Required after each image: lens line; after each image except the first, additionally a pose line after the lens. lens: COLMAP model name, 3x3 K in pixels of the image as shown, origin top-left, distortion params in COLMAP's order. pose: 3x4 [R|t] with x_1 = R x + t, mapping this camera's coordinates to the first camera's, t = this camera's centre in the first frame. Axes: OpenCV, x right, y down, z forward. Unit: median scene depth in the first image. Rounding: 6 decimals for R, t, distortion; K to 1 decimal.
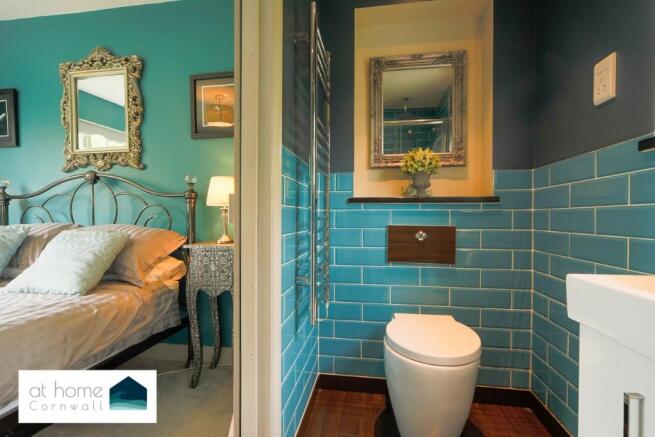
lens RADIAL K [[292.6, 0, 336.1], [0, 292.6, 217.0], [0, 0, 1]] dist [-0.002603, -0.000452]
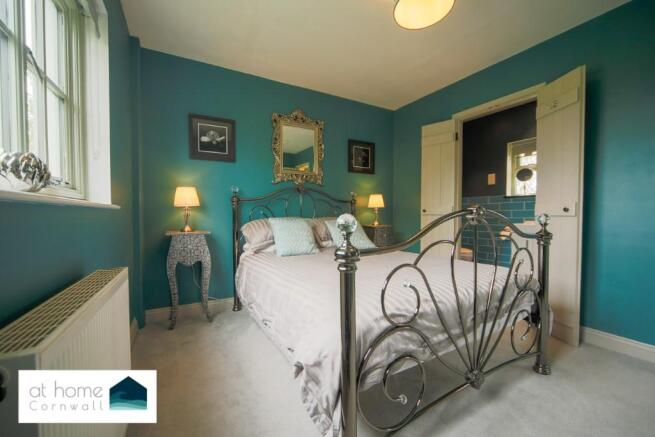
lens RADIAL K [[263.0, 0, 327.5], [0, 263.0, 218.5], [0, 0, 1]] dist [-0.000594, -0.000100]
pose [[0.801787, -0.011003, 0.597509, -1.604619], [0.002806, 0.999889, 0.014648, 0.010225], [-0.597604, -0.010068, 0.801729, -0.297161]]
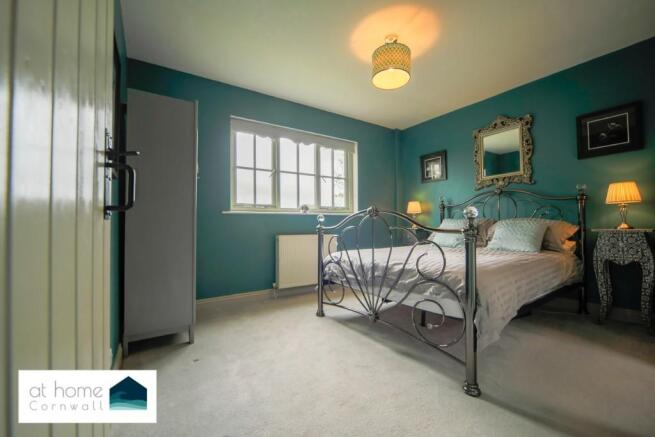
lens RADIAL K [[269.9, 0, 327.5], [0, 269.9, 218.5], [0, 0, 1]] dist [0.001065, -0.000016]
pose [[0.662542, -0.019410, -0.748773, -0.310196], [0.001809, 0.999703, -0.024314, 0.058232], [0.749022, 0.014754, 0.662381, -0.813005]]
